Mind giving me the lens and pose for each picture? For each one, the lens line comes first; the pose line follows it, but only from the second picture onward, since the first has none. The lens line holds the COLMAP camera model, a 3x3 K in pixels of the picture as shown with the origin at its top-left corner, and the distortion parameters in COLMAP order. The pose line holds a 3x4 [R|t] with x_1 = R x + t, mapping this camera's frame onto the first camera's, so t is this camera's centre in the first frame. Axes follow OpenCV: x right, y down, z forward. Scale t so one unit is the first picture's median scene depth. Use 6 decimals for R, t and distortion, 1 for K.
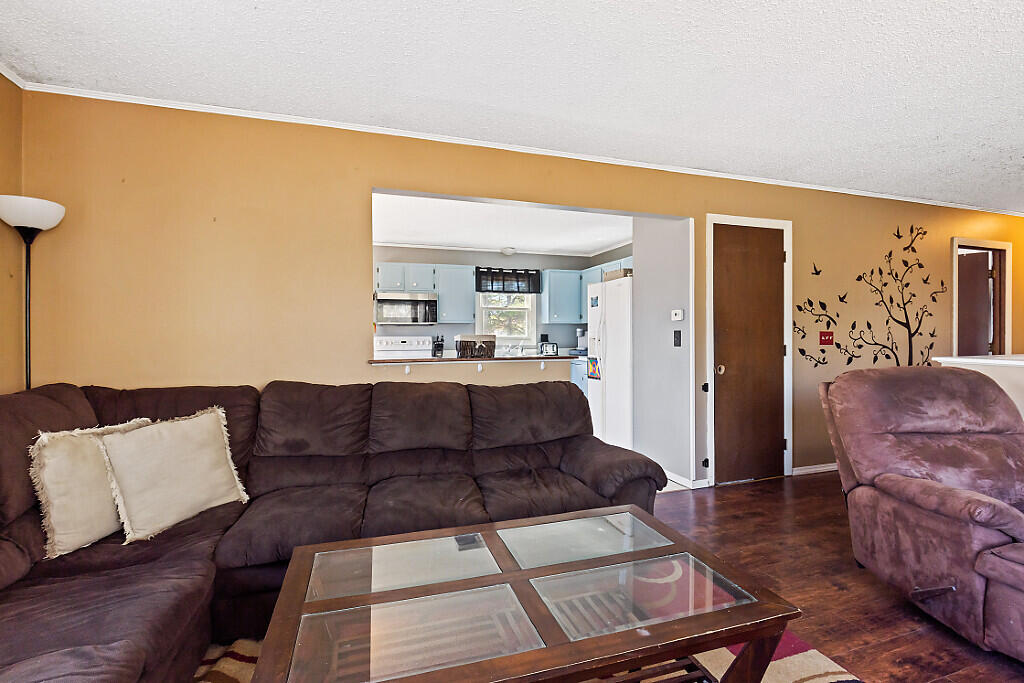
lens RADIAL K [[466.4, 0, 505.4], [0, 466.4, 338.8], [0, 0, 1]] dist [0.002271, -0.002092]
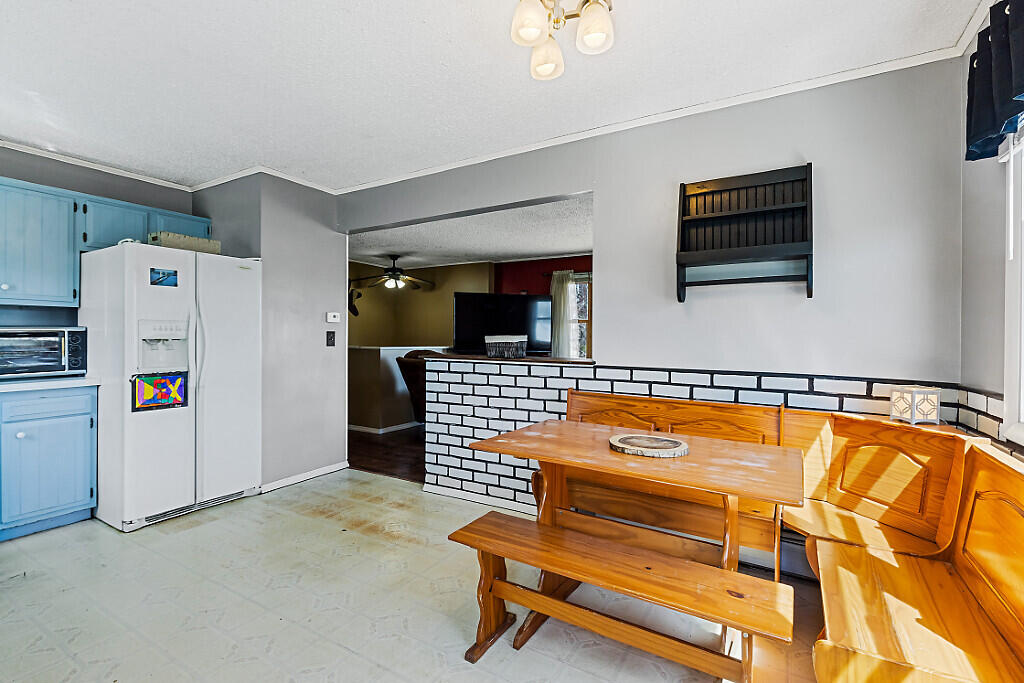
lens RADIAL K [[466.4, 0, 511.0], [0, 466.4, 340.9], [0, 0, 1]] dist [0.002271, -0.002092]
pose [[-0.661245, -0.003768, 0.750161, -0.756816], [0.002398, 0.999972, 0.007136, -0.002732], [-0.750166, 0.006517, -0.661217, 1.493574]]
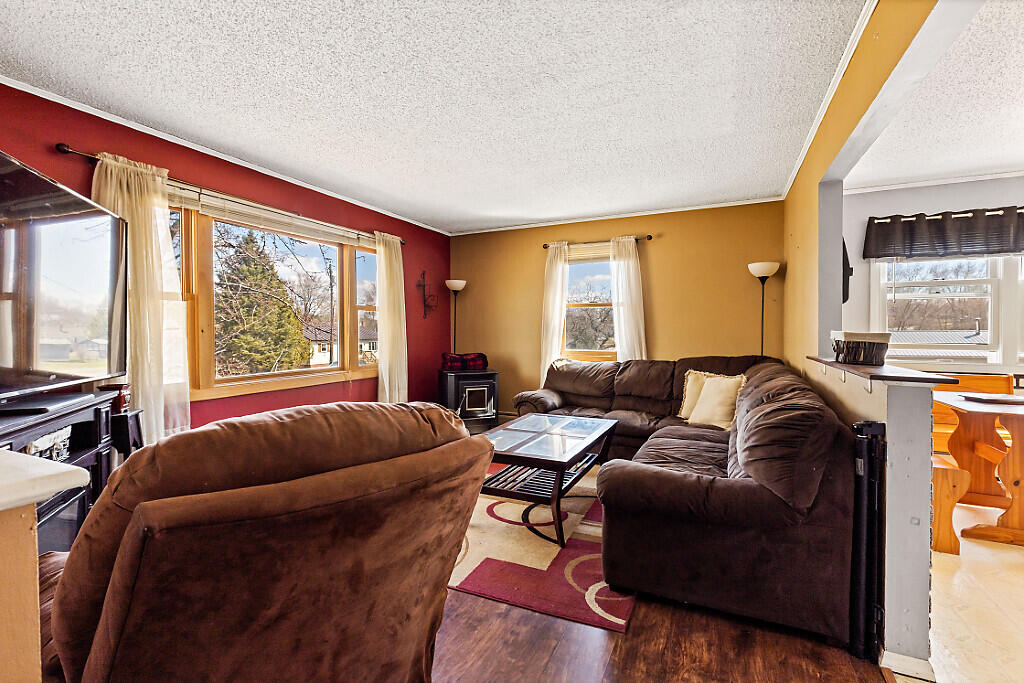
lens RADIAL K [[466.4, 0, 505.0], [0, 466.4, 333.6], [0, 0, 1]] dist [0.002271, -0.002092]
pose [[-0.689312, 0.011880, -0.724367, 0.743269], [-0.001525, 0.999840, 0.017849, -0.016477], [0.724463, 0.013408, -0.689184, 0.987219]]
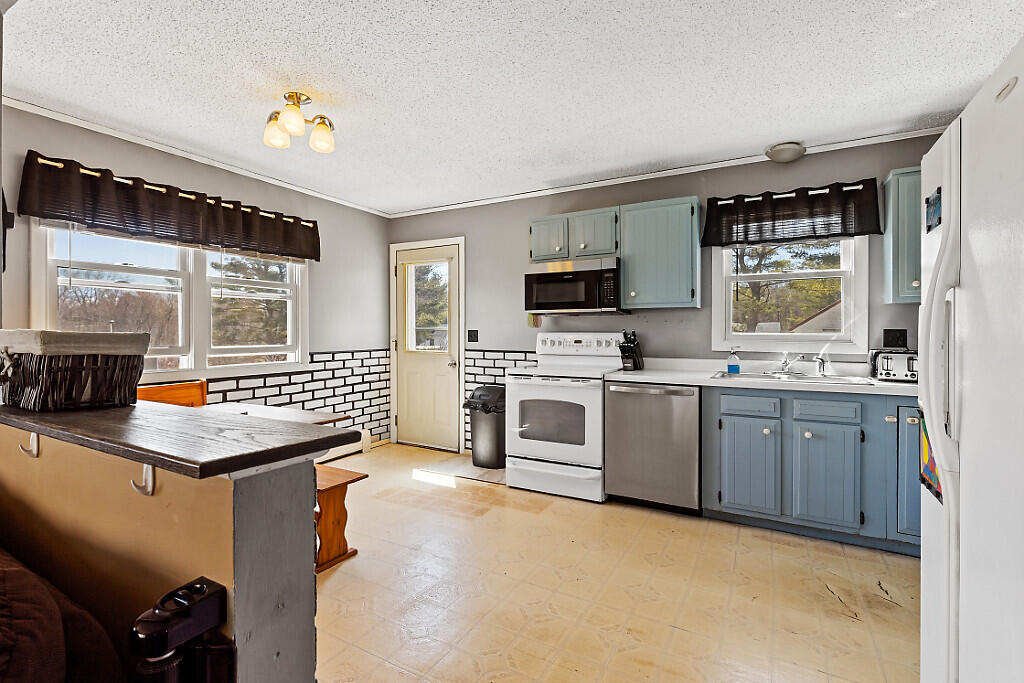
lens RADIAL K [[466.4, 0, 499.4], [0, 466.4, 335.2], [0, 0, 1]] dist [0.002271, -0.002092]
pose [[0.668673, 0.011255, -0.743471, 0.318336], [-0.008433, 0.999936, 0.007553, -0.010019], [0.743509, 0.001219, 0.668725, 0.901792]]
